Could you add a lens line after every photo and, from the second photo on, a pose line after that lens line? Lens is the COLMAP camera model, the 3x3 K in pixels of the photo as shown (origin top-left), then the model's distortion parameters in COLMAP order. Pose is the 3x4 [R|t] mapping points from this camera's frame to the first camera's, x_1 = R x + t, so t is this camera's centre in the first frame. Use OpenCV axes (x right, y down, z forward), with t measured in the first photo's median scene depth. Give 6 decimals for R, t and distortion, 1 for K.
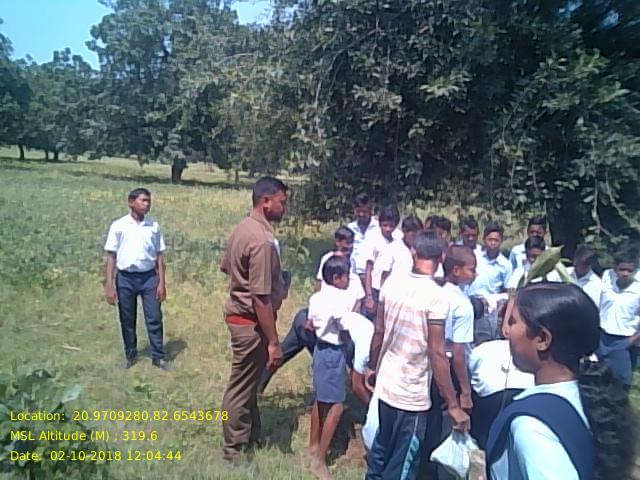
lens RADIAL K [[529.9, 0, 339.8], [0, 529.9, 245.5], [0, 0, 1]] dist [0.089311, -0.149412]
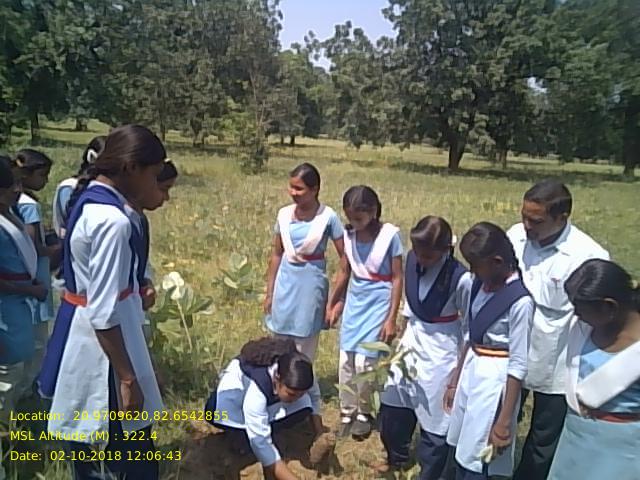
lens RADIAL K [[529.9, 0, 325.1], [0, 529.9, 237.0], [0, 0, 1]] dist [0.089311, -0.149412]
pose [[0.939426, 0.050208, -0.339053, -0.240266], [-0.041217, 0.998583, 0.033672, -0.040326], [0.340263, -0.017657, 0.940164, 0.151882]]
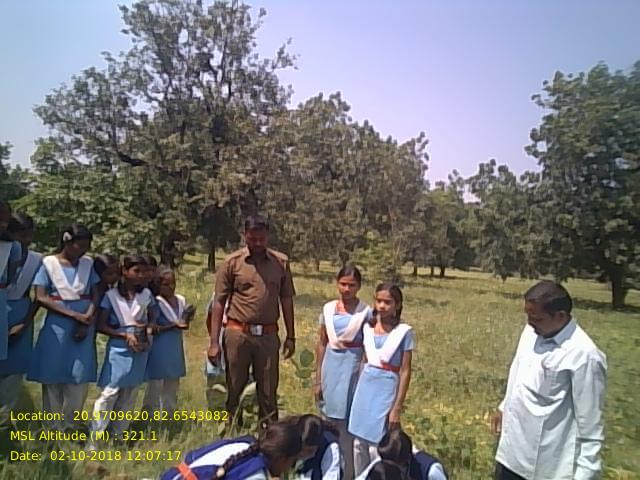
lens RADIAL K [[529.9, 0, 322.3], [0, 529.9, 235.7], [0, 0, 1]] dist [0.089311, -0.149412]
pose [[0.799918, -0.039756, -0.598791, -0.210435], [-0.097057, 0.976096, -0.194463, -0.033495], [0.592209, 0.213672, 0.776939, 0.145761]]
